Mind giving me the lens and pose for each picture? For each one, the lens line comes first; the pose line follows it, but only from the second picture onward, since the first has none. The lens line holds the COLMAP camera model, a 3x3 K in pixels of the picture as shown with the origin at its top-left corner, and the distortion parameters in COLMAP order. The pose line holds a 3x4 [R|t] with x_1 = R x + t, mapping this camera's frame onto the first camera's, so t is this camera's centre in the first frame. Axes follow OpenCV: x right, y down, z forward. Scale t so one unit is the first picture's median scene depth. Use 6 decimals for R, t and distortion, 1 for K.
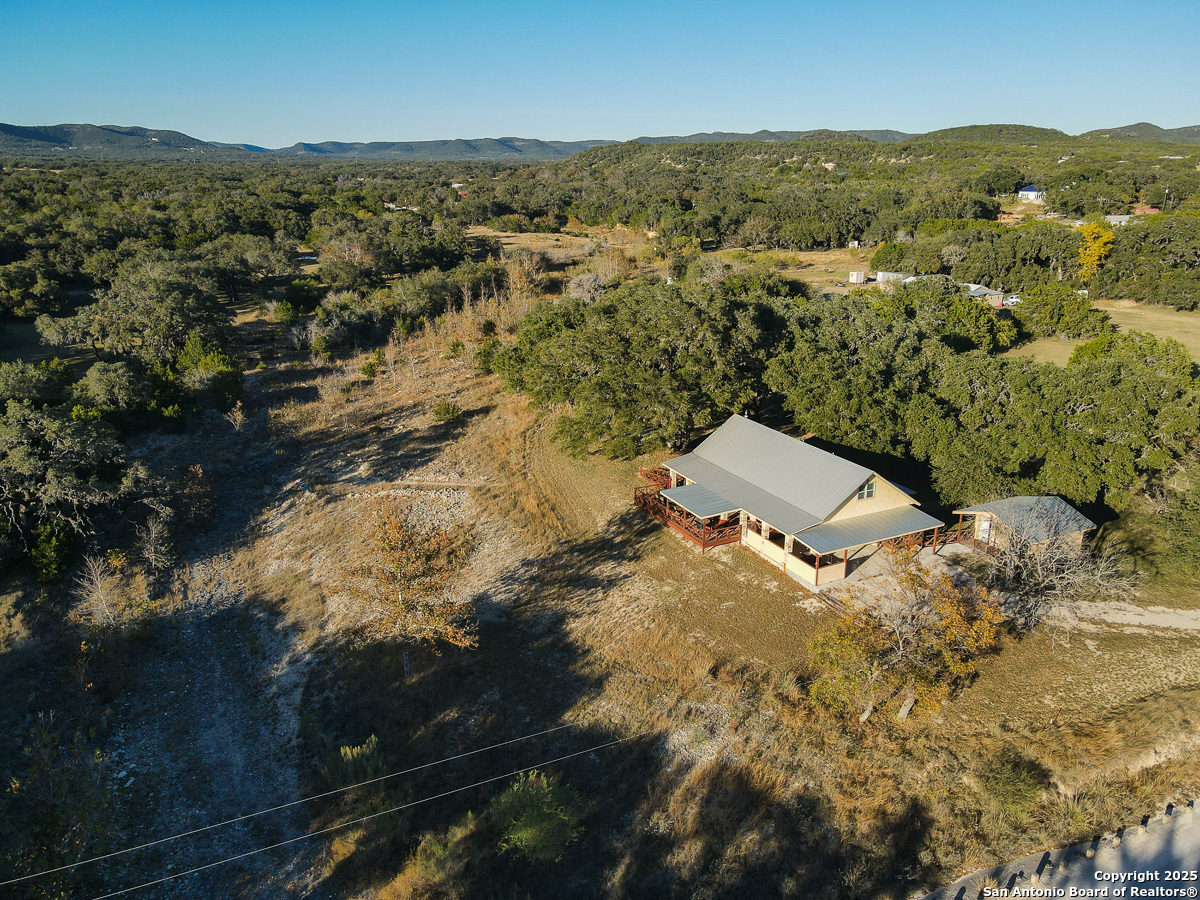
lens RADIAL K [[874.9, 0, 603.8], [0, 874.9, 455.7], [0, 0, 1]] dist [0.002159, 0.024301]
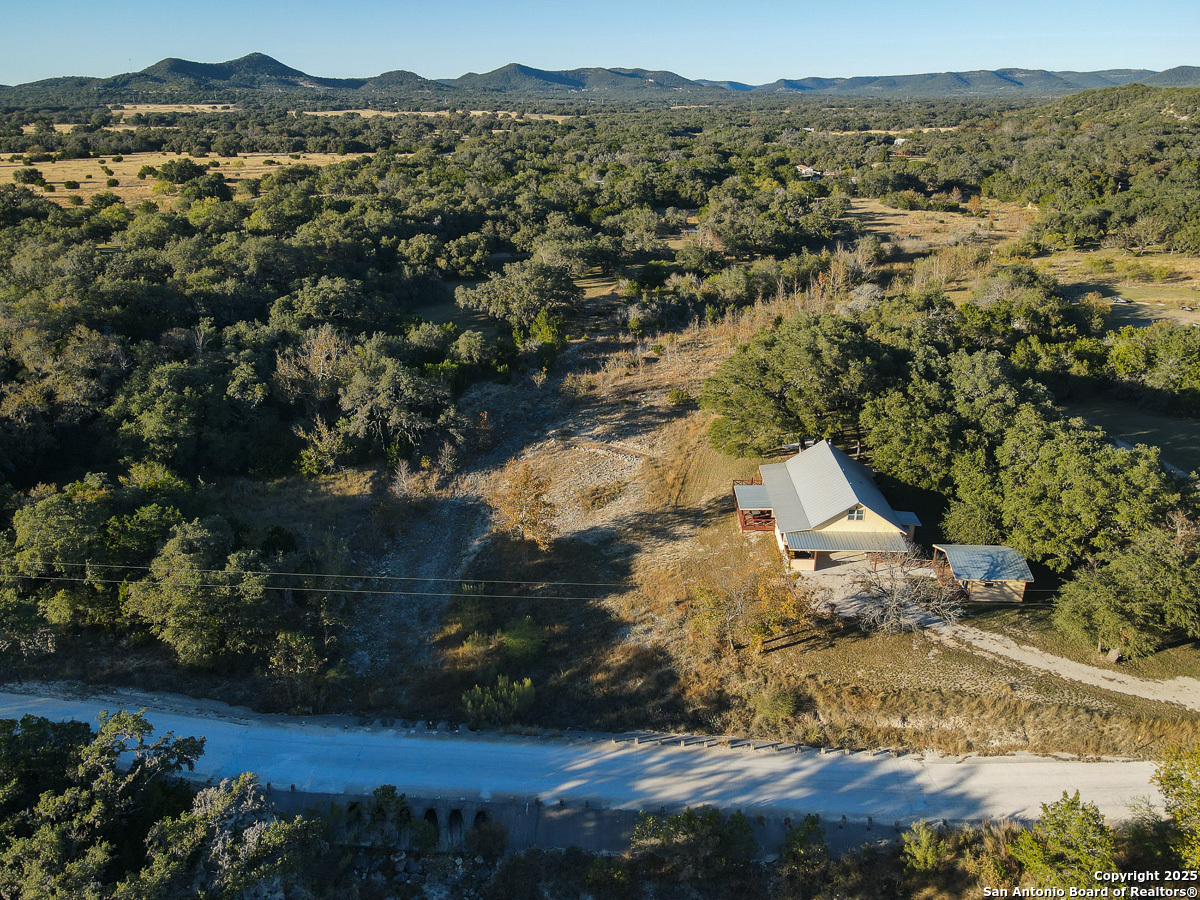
lens RADIAL K [[874.9, 0, 606.1], [0, 874.9, 449.6], [0, 0, 1]] dist [0.002159, 0.024301]
pose [[0.879035, 0.178105, -0.442240, 0.360845], [-0.152758, 0.983914, 0.092621, -0.084023], [0.451622, -0.013862, 0.892102, -0.263024]]
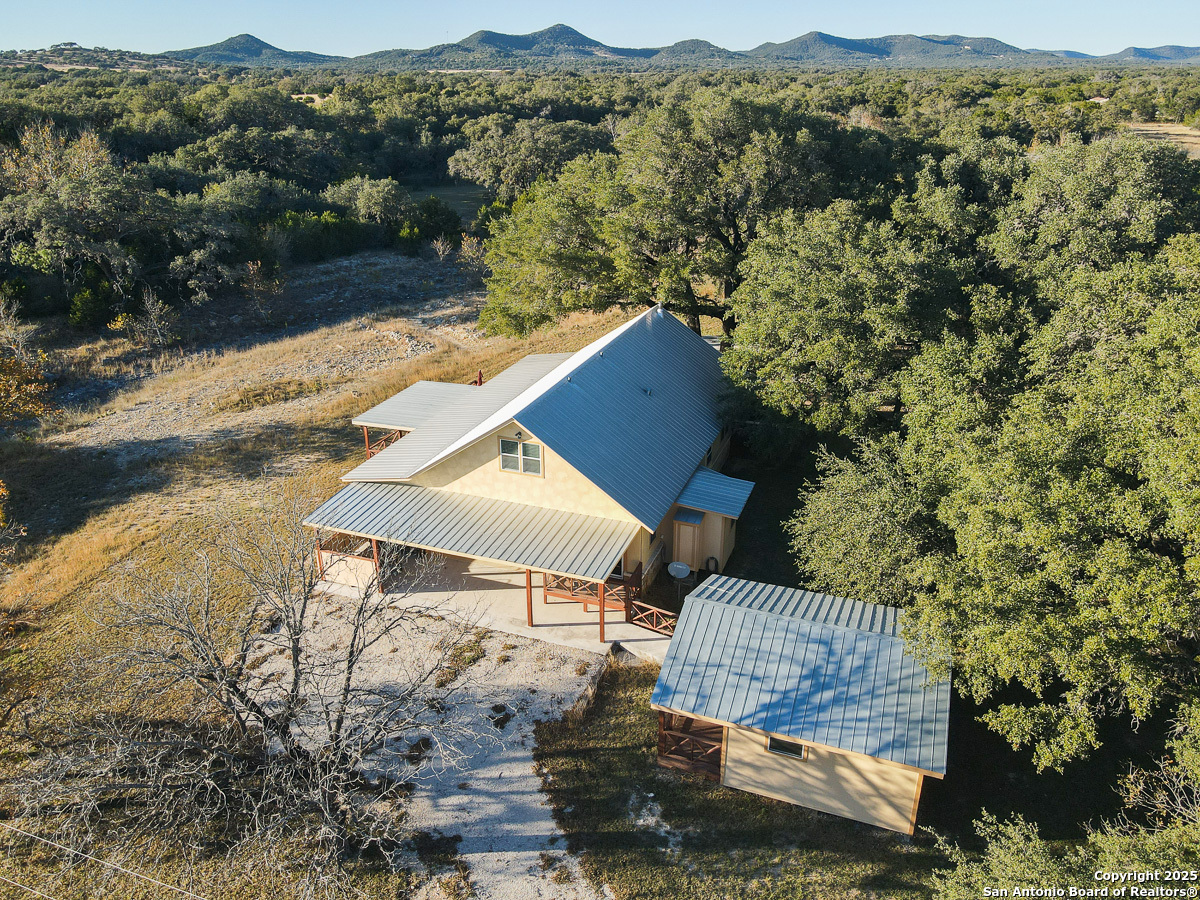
lens RADIAL K [[874.9, 0, 597.8], [0, 874.9, 448.1], [0, 0, 1]] dist [0.002159, 0.024301]
pose [[0.683748, 0.283888, -0.672232, 0.434194], [-0.227608, 0.958233, 0.173161, -0.038377], [0.693313, 0.034607, 0.719805, 0.451410]]
